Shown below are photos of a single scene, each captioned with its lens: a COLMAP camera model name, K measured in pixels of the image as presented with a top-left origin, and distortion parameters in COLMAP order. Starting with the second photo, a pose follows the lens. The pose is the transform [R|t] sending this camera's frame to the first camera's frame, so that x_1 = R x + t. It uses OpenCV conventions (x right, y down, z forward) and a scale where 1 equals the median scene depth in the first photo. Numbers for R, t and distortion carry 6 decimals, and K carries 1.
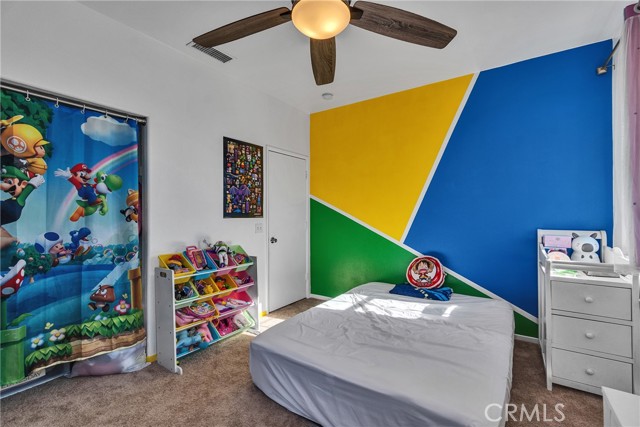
lens RADIAL K [[281.5, 0, 318.8], [0, 281.5, 215.0], [0, 0, 1]] dist [-0.003274, -0.000388]
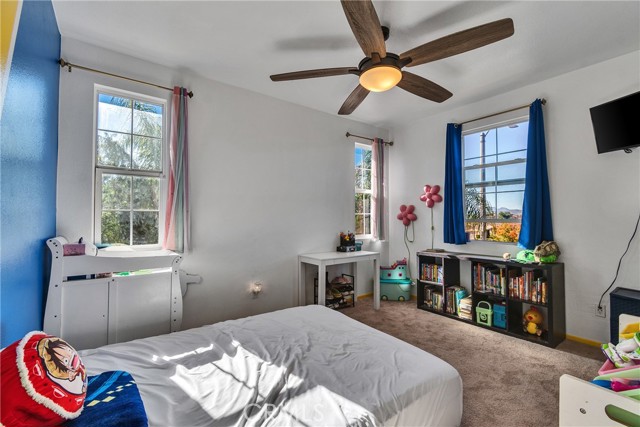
lens RADIAL K [[281.5, 0, 323.8], [0, 281.5, 214.8], [0, 0, 1]] dist [-0.003274, -0.000388]
pose [[-0.948545, 0.000410, 0.316642, -0.103622], [-0.006856, 0.999738, -0.021830, -0.004307], [-0.316568, -0.022878, -0.948294, 1.536752]]
